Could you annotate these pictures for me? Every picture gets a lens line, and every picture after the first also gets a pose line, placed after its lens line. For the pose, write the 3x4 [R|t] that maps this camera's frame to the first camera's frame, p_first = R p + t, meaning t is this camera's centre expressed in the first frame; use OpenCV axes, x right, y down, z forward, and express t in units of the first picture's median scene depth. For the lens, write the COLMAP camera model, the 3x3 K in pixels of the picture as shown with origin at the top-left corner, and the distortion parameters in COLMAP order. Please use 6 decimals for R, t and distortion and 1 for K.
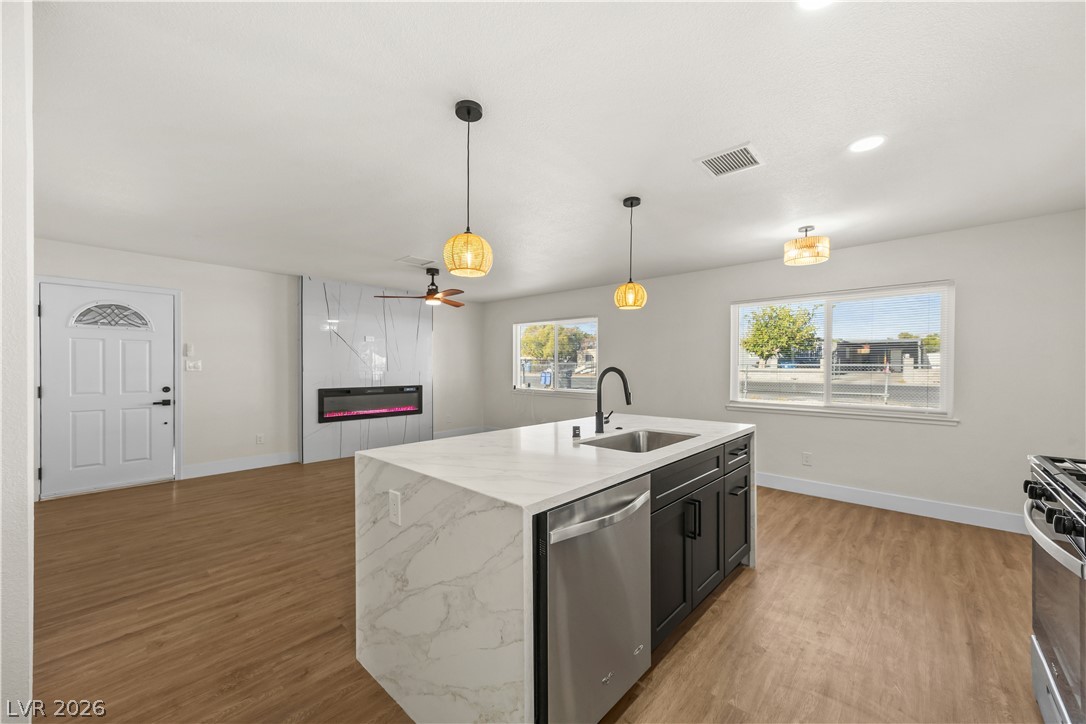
lens RADIAL K [[414.6, 0, 550.3], [0, 414.6, 374.1], [0, 0, 1]] dist [-0.000137, 0.002186]
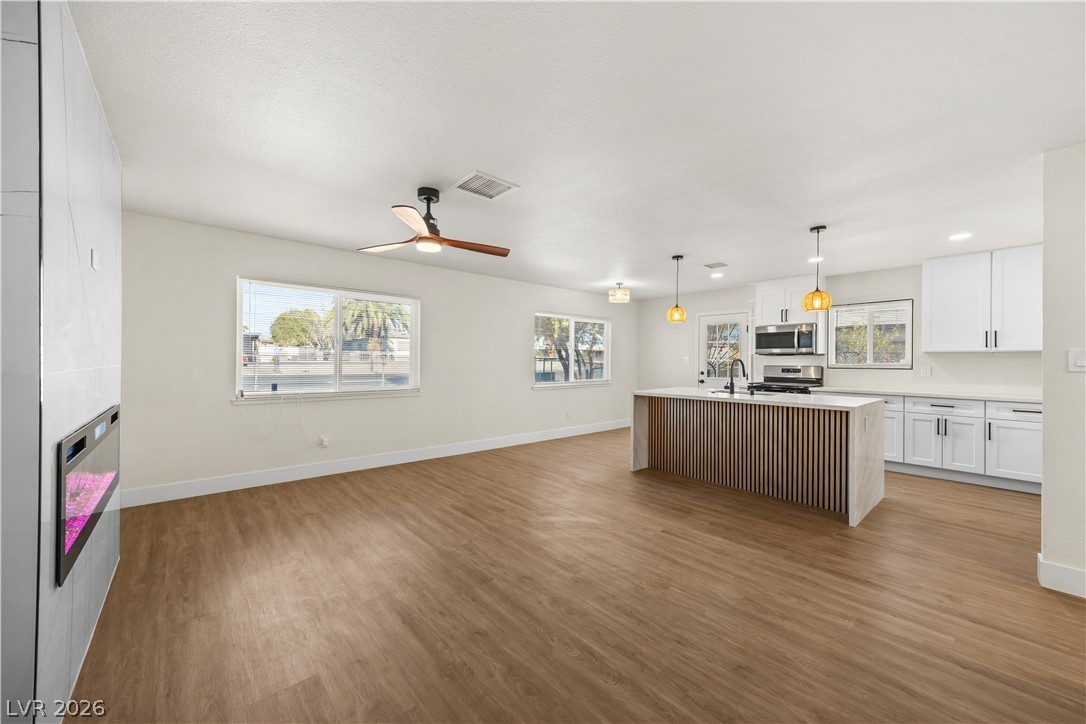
lens RADIAL K [[414.6, 0, 545.3], [0, 414.6, 365.2], [0, 0, 1]] dist [-0.000137, 0.002186]
pose [[0.113097, -0.011410, 0.993518, -0.934115], [0.016317, 0.999821, 0.009625, -0.008744], [-0.993450, 0.015122, 0.113263, 0.836978]]
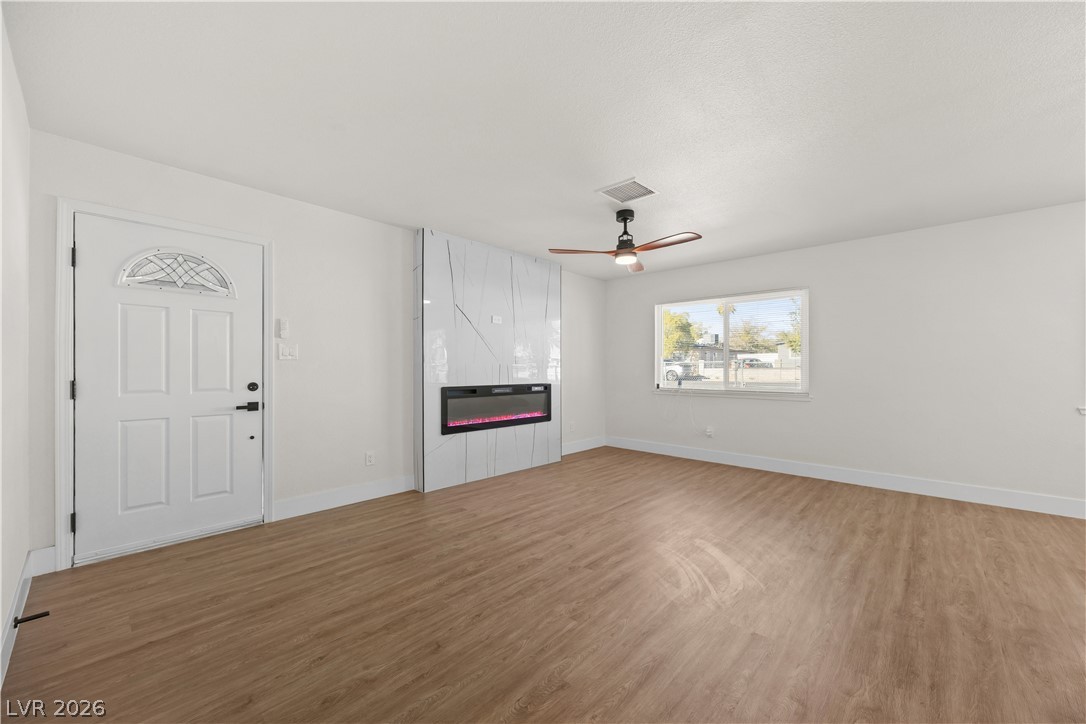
lens RADIAL K [[414.6, 0, 543.8], [0, 414.6, 376.6], [0, 0, 1]] dist [-0.000137, 0.002186]
pose [[0.999947, -0.004910, -0.009069, -0.451550], [0.004859, 0.999972, -0.005634, 0.026761], [0.009097, 0.005590, 0.999943, 0.337317]]
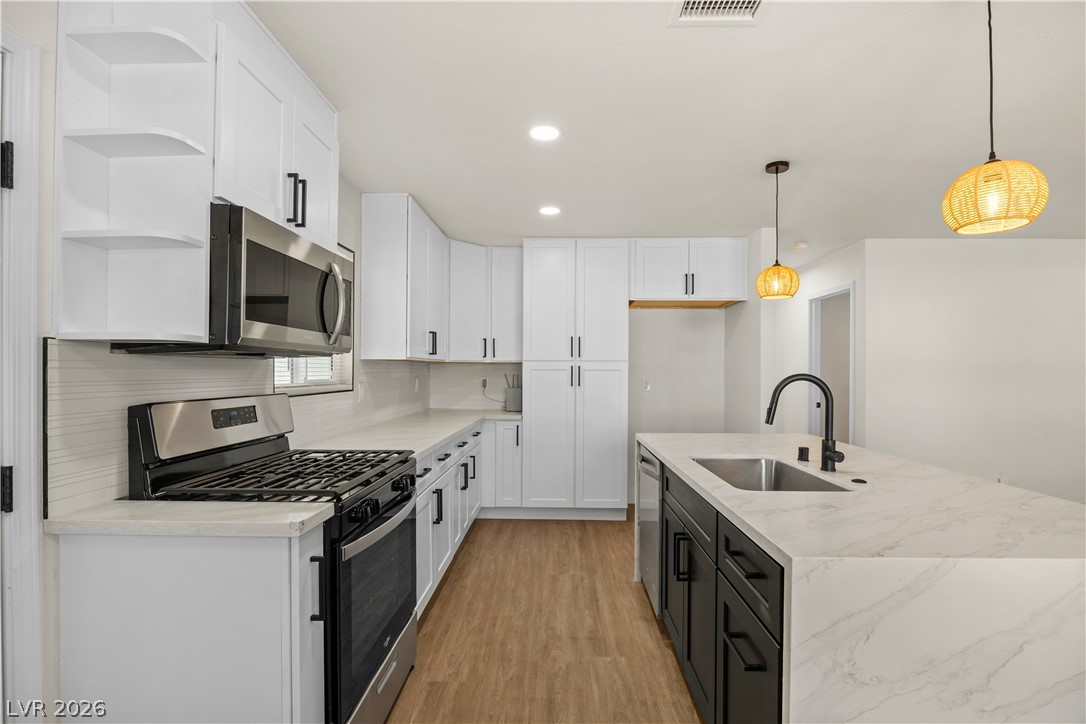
lens RADIAL K [[492.3, 0, 550.4], [0, 492.3, 374.1], [0, 0, 1]] dist [0.000656, 0.000537]
pose [[-0.755438, -0.002337, -0.655216, 0.521193], [-0.020242, 0.999600, 0.019773, -0.012708], [0.654907, 0.028200, -0.755183, 0.679650]]
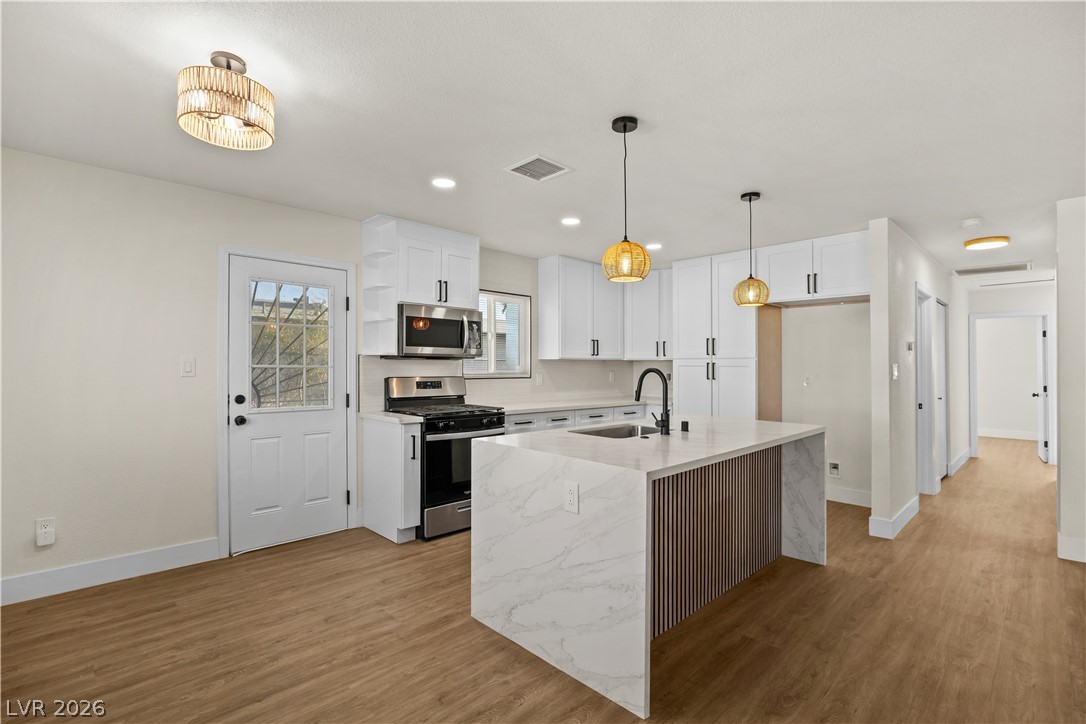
lens RADIAL K [[492.3, 0, 551.6], [0, 492.3, 375.3], [0, 0, 1]] dist [0.000656, 0.000537]
pose [[-0.998907, -0.011029, 0.045411, 0.180325], [-0.009218, 0.999161, 0.039895, -0.023577], [-0.045813, 0.039433, -0.998171, 1.133151]]
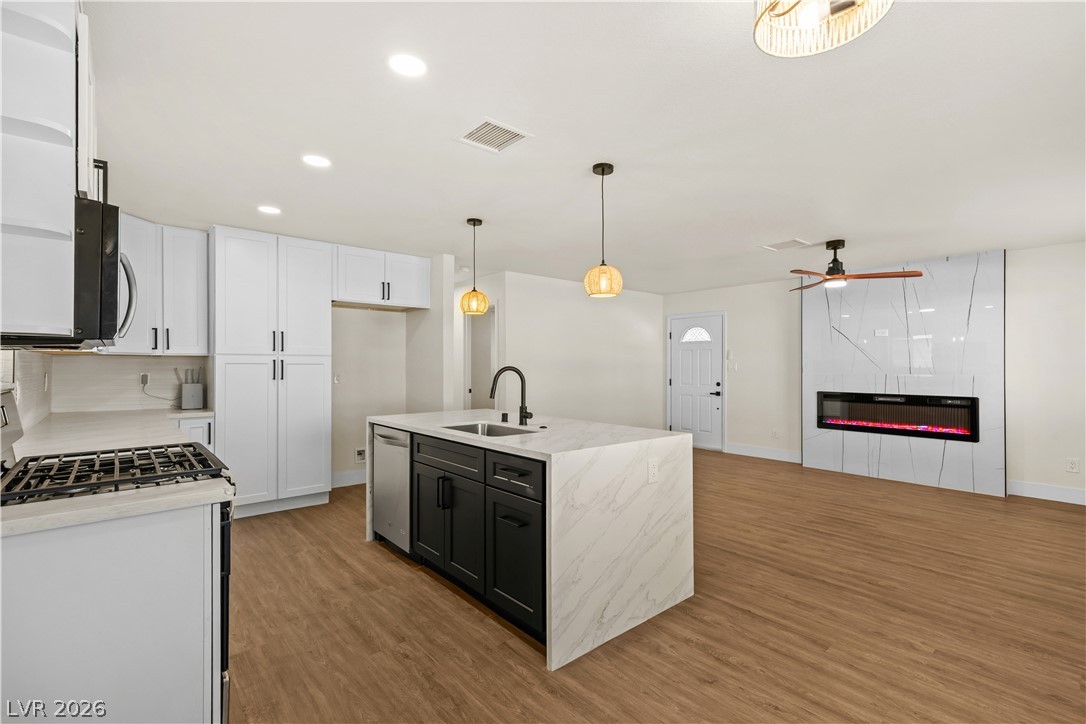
lens RADIAL K [[492.3, 0, 537.1], [0, 492.3, 361.5], [0, 0, 1]] dist [0.000656, 0.000537]
pose [[-0.136050, -0.011925, -0.990630, 0.751188], [-0.021463, 0.999728, -0.009087, -0.009558], [0.990469, 0.020026, -0.136269, 0.631808]]
